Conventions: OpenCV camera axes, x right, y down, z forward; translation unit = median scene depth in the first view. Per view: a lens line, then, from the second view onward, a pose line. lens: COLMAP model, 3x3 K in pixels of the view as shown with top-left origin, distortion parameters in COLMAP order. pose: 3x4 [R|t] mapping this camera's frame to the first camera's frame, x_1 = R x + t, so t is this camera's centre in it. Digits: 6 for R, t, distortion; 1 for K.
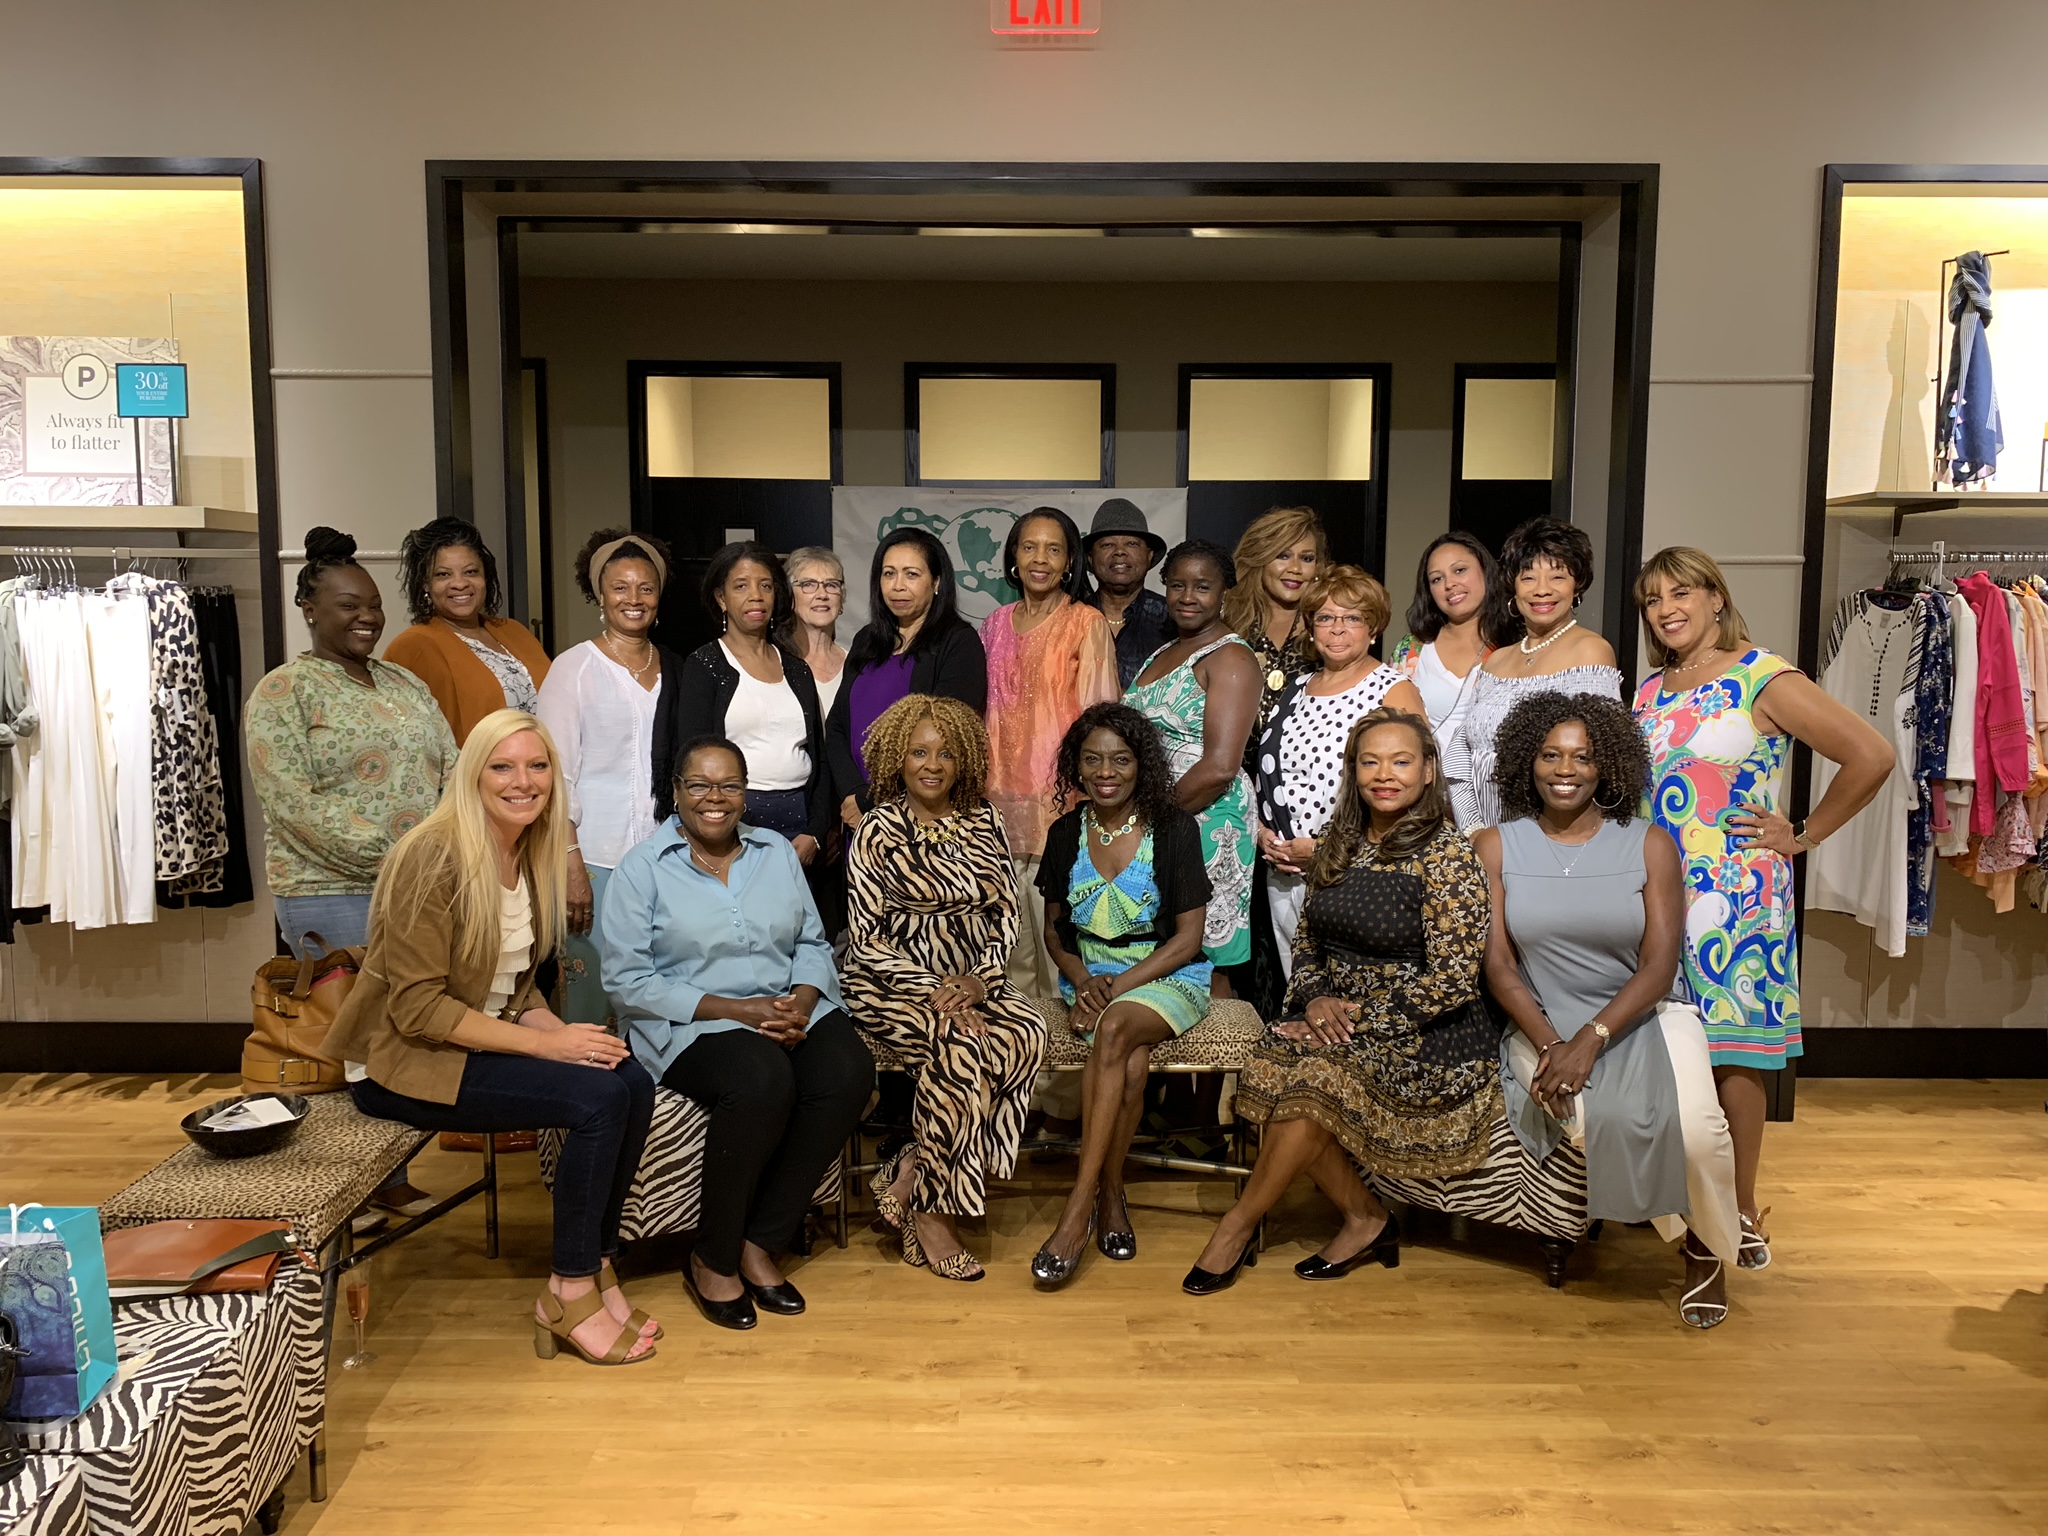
lens RADIAL K [[1541.6, 0, 1009.9], [0, 1541.6, 770.1], [0, 0, 1]] dist [-0.000231, 0.001248]
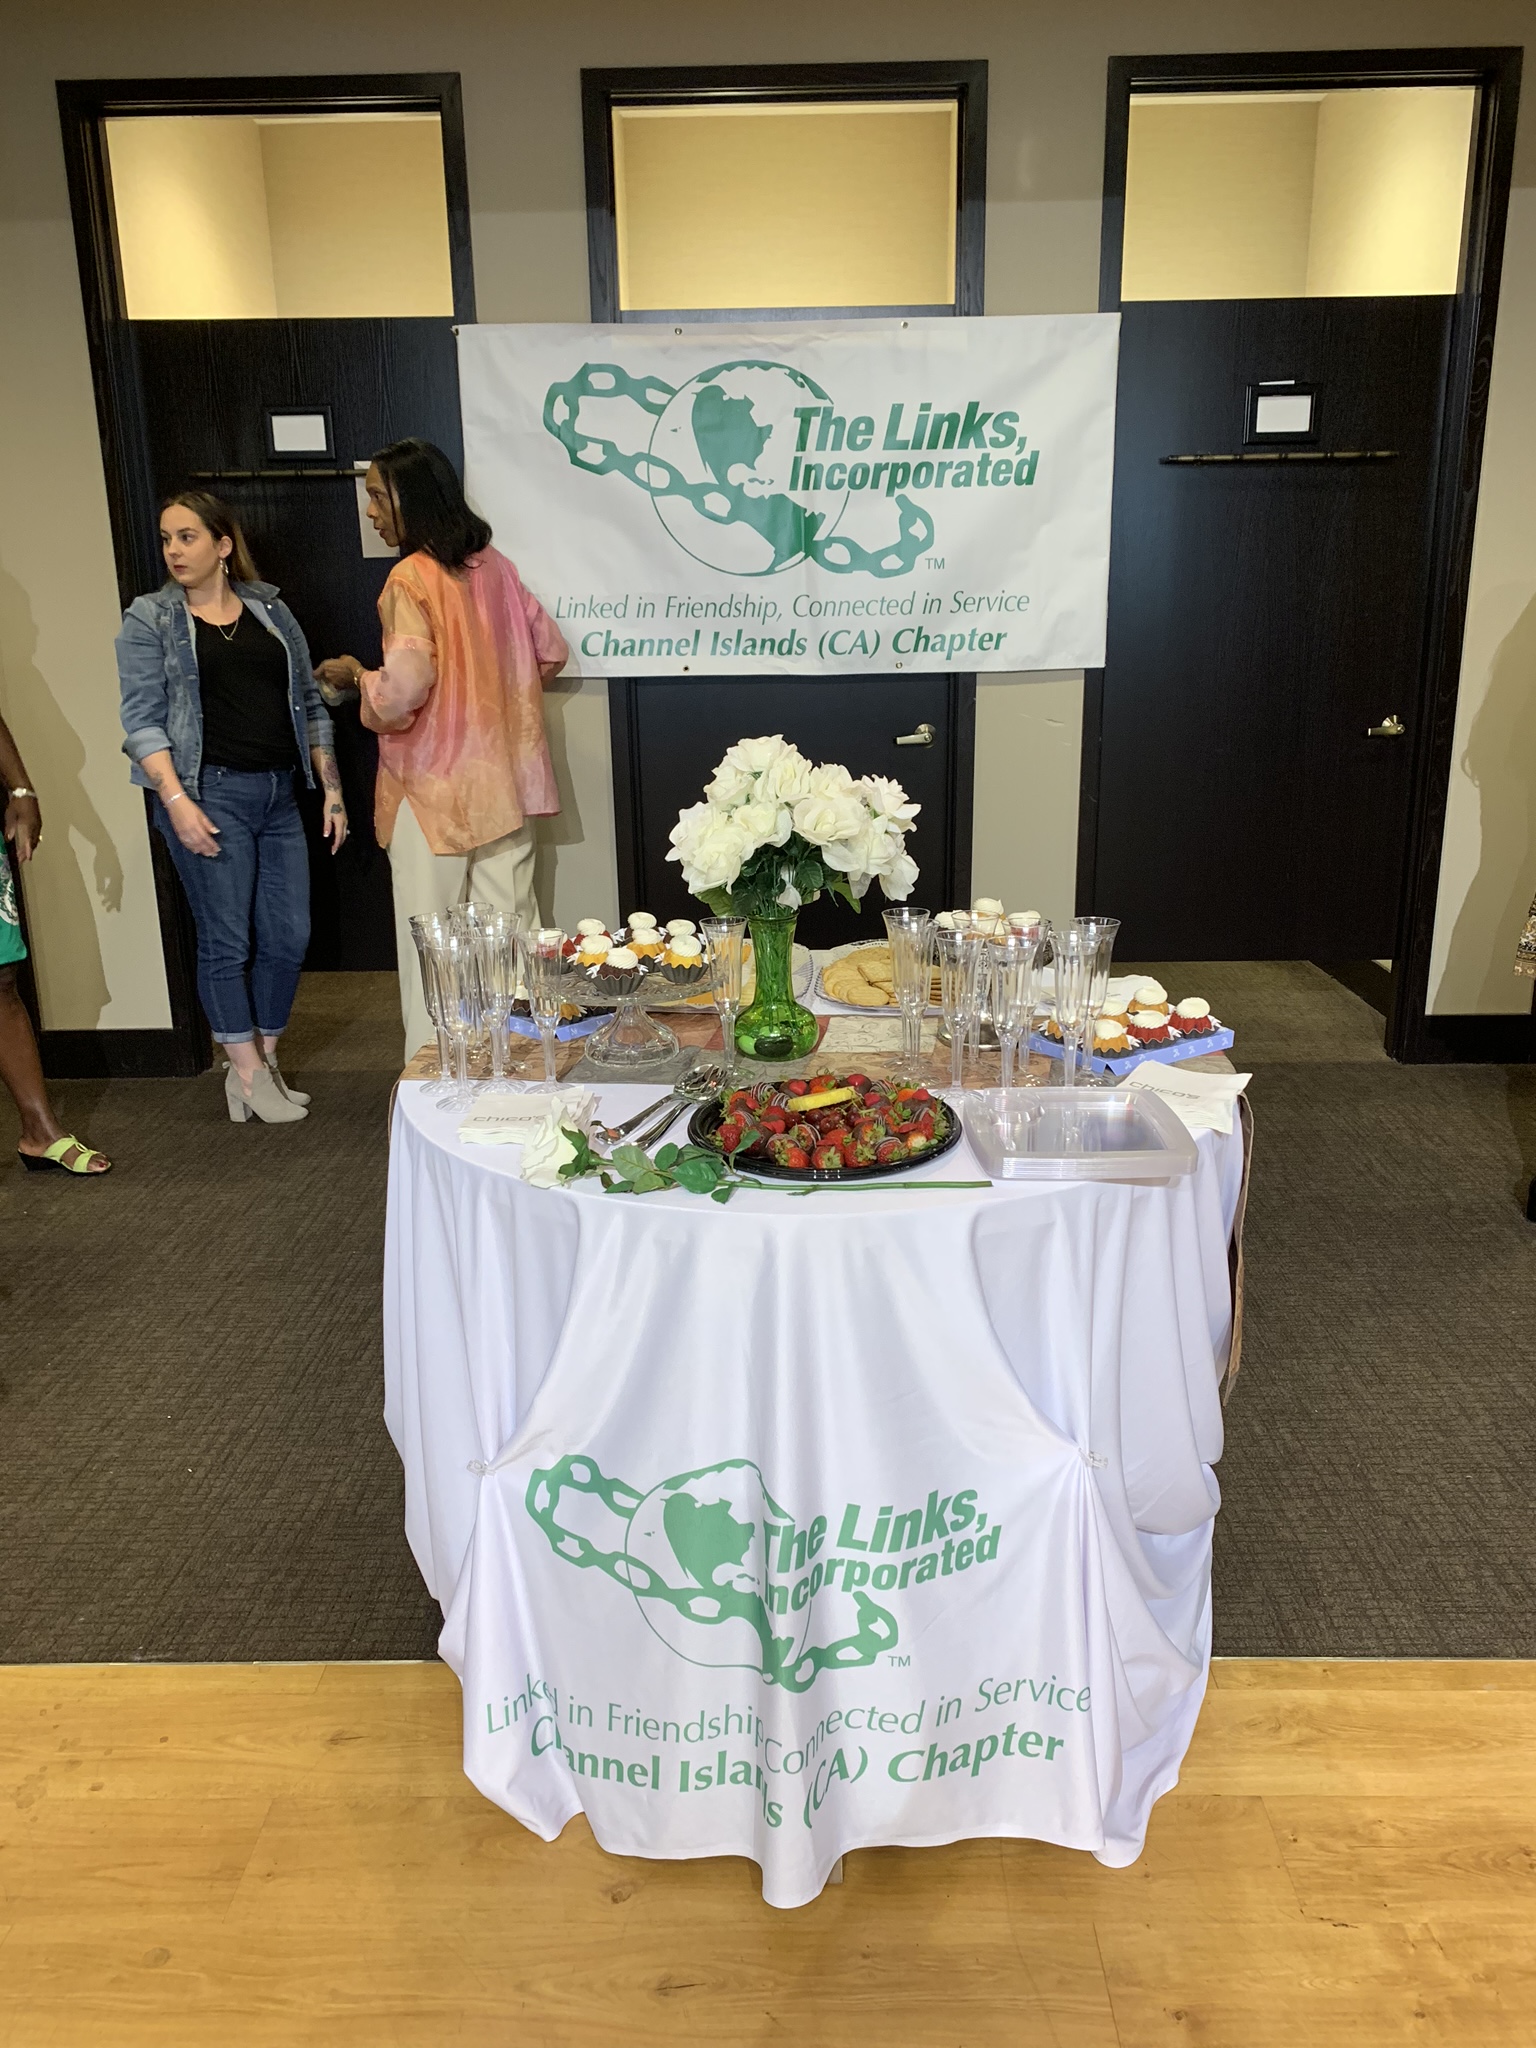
lens RADIAL K [[1541.6, 0, 775.2], [0, 1541.6, 1021.3], [0, 0, 1]] dist [-0.000231, 0.001248]
pose [[0.999555, -0.014658, -0.025973, 0.006123], [0.018761, 0.986028, 0.165521, -0.031233], [0.023184, -0.165934, 0.985864, 0.423772]]
